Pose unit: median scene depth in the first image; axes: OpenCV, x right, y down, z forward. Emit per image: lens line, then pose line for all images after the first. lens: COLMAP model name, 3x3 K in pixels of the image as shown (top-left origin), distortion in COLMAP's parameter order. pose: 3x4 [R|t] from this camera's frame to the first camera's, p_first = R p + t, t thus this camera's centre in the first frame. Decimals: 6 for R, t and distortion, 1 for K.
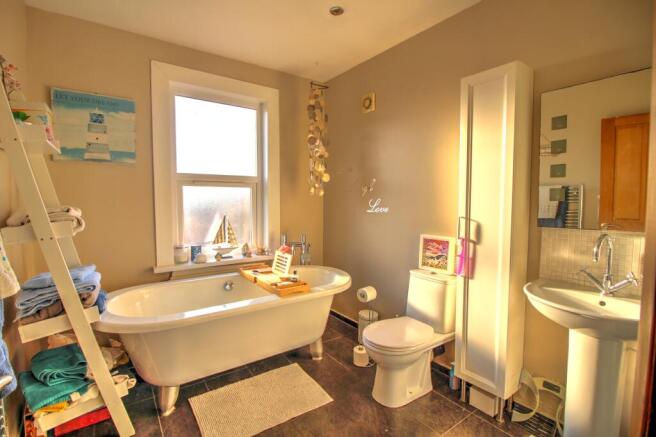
lens RADIAL K [[314.3, 0, 328.0], [0, 314.3, 215.1], [0, 0, 1]] dist [0.024560, -0.019629]
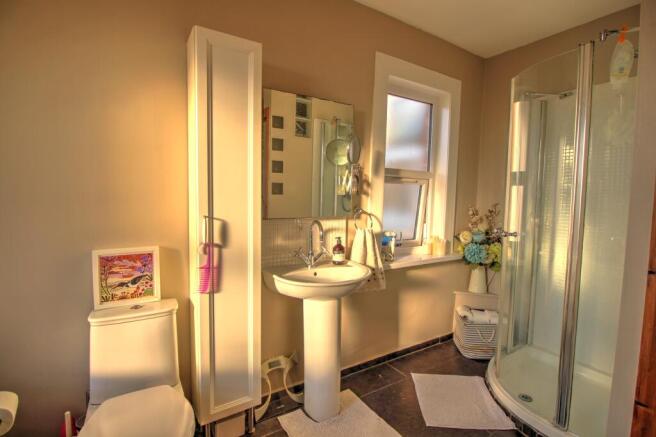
lens RADIAL K [[314.3, 0, 328.0], [0, 314.3, 215.1], [0, 0, 1]] dist [0.024560, -0.019629]
pose [[0.067351, -0.070142, 0.995261, -0.303405], [0.032968, 0.997138, 0.068043, -0.036786], [-0.997184, 0.028229, 0.069471, 0.650566]]
